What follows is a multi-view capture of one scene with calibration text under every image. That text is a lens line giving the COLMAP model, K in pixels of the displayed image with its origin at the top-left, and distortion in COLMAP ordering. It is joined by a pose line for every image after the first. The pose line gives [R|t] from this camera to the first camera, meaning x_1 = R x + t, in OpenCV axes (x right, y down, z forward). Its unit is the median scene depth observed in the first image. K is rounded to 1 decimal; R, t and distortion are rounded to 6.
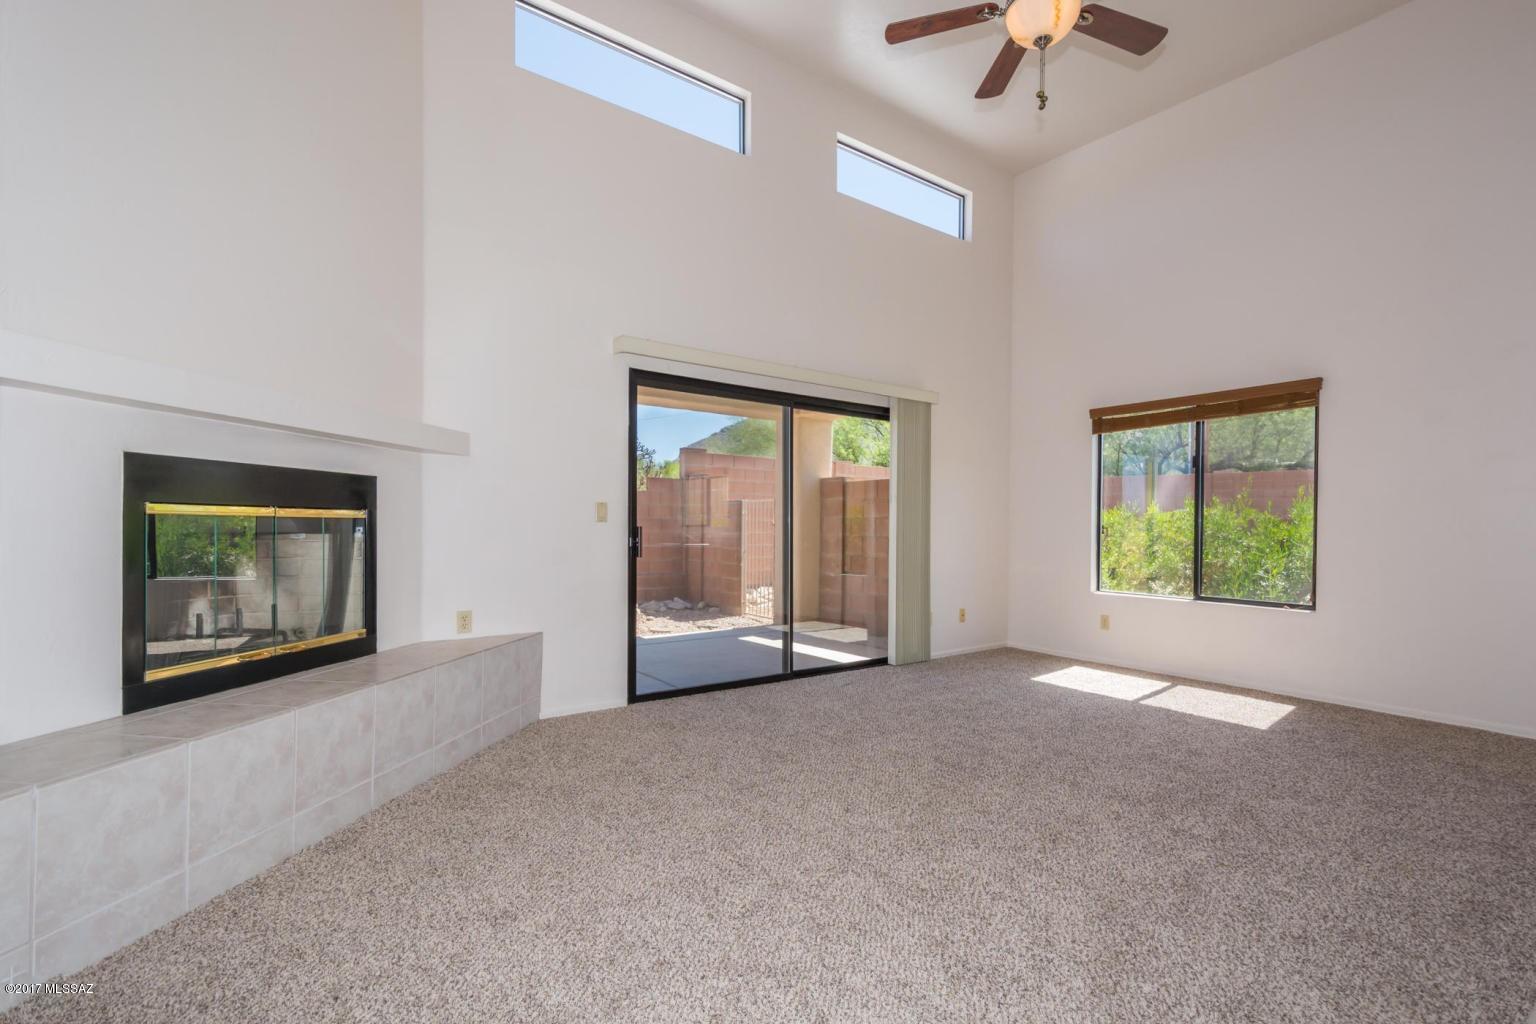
lens RADIAL K [[680.6, 0, 768.0], [0, 680.6, 512.0], [0, 0, 1]] dist [0.000186, 0.000139]
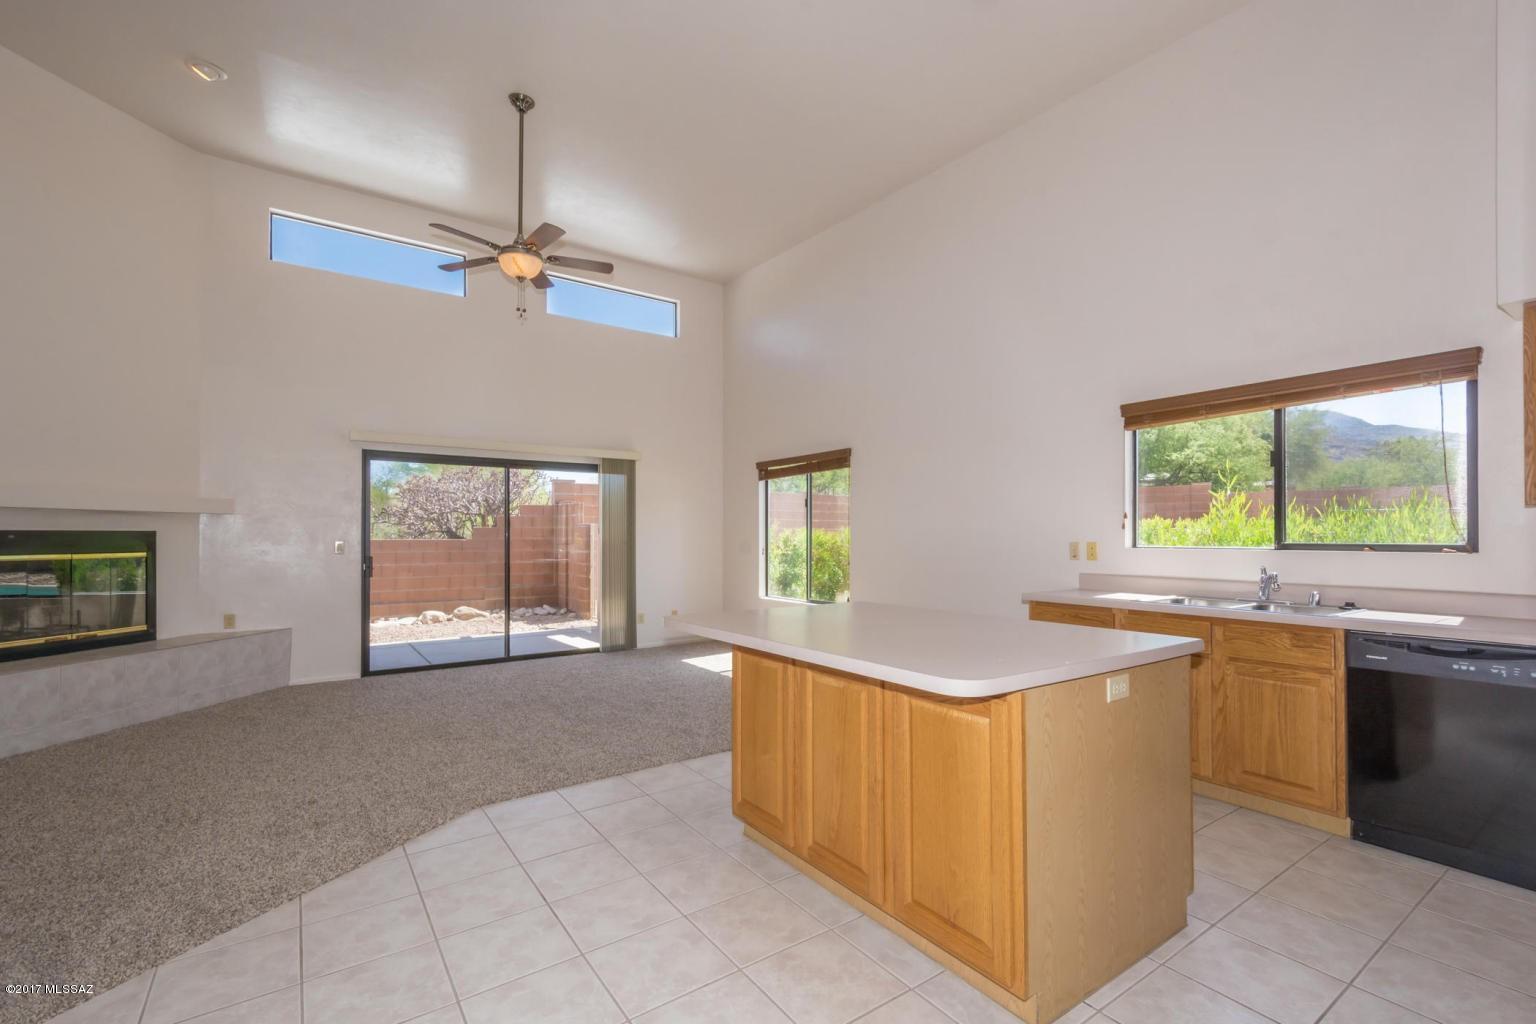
lens RADIAL K [[668.4, 0, 766.1], [0, 668.4, 516.2], [0, 0, 1]] dist [-0.000275, 0.000081]
pose [[0.999926, -0.009592, -0.007512, 0.671283], [0.009545, 0.999935, -0.006211, -0.048664], [0.007571, 0.006139, 0.999952, -0.439307]]
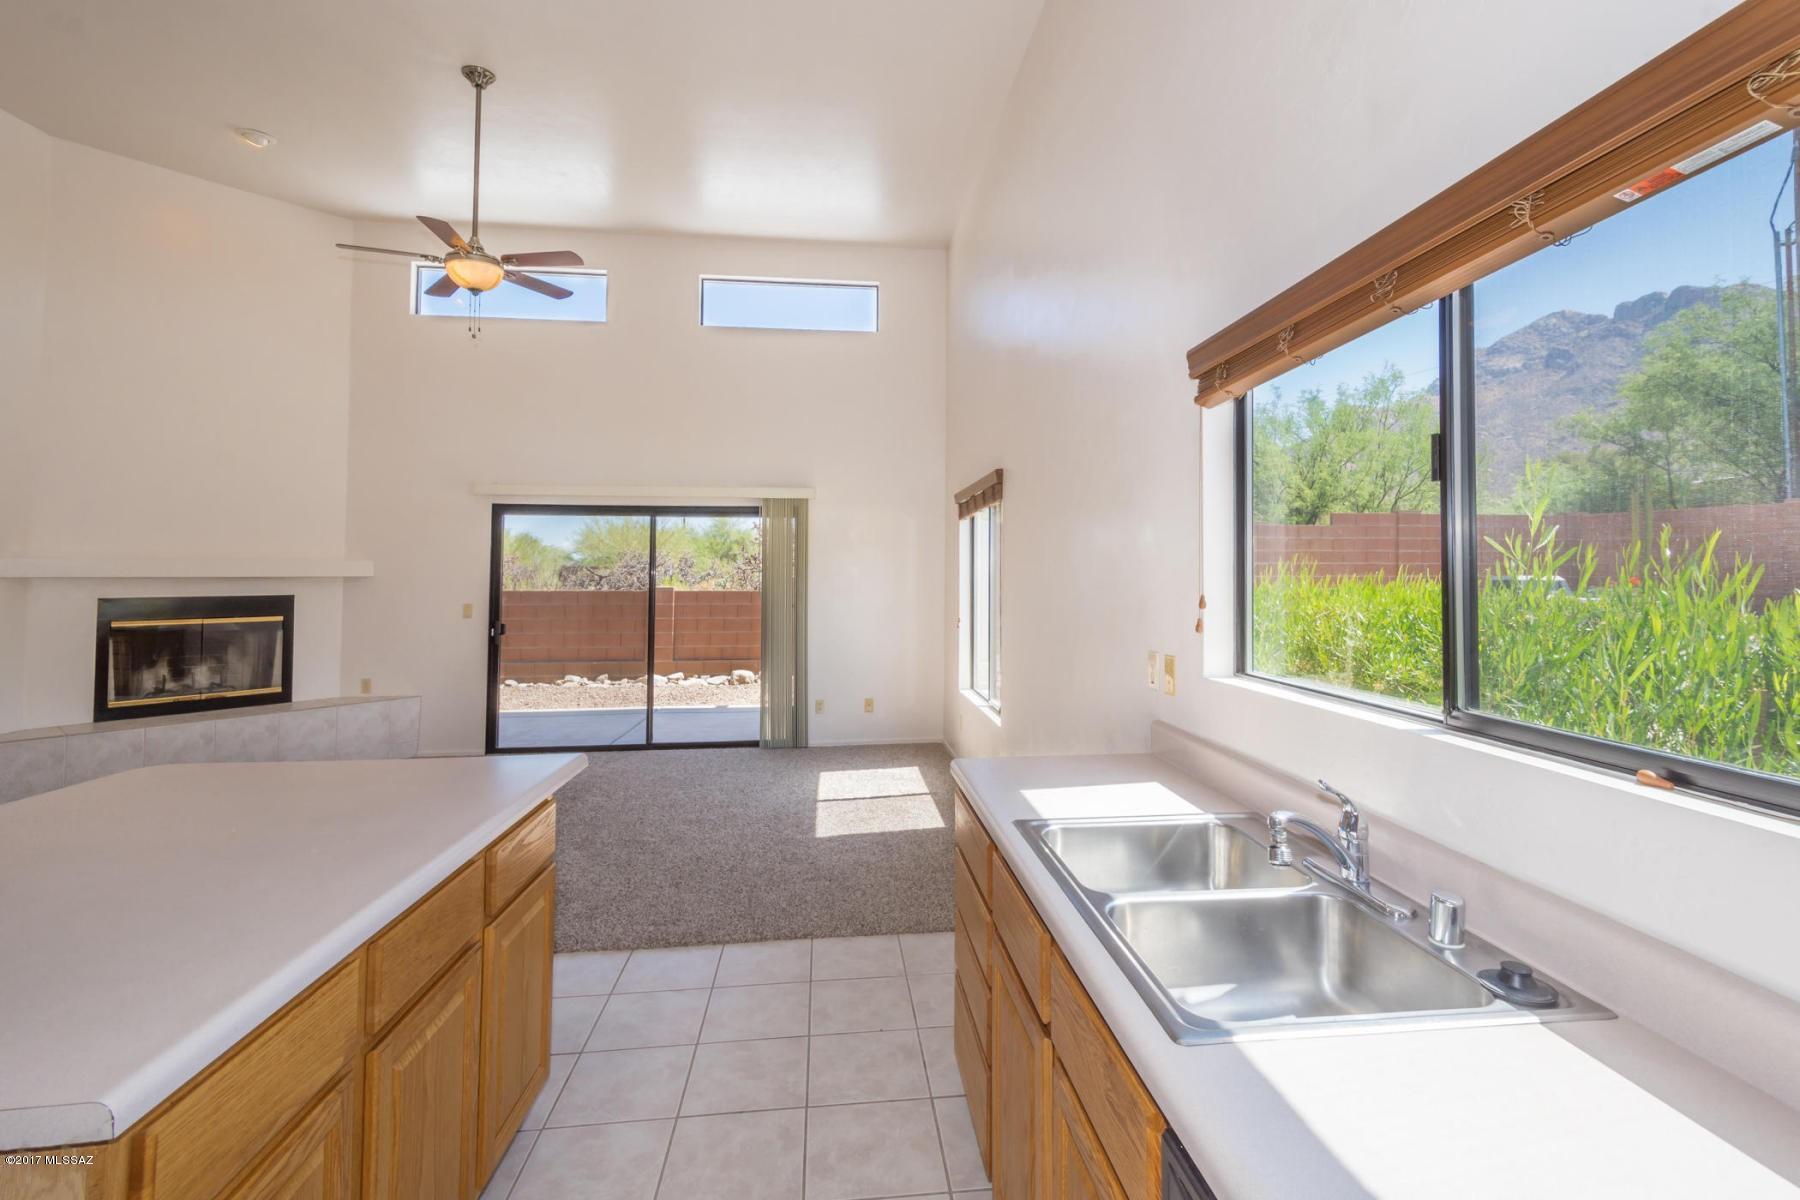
lens RADIAL K [[791.3, 0, 914.3], [0, 791.3, 537.3], [0, 0, 1]] dist [-0.001689, -0.000498]
pose [[0.875150, -0.033124, -0.482716, 1.272865], [0.020696, 0.999303, -0.031052, -0.077935], [0.483409, 0.017185, 0.875226, 0.026502]]
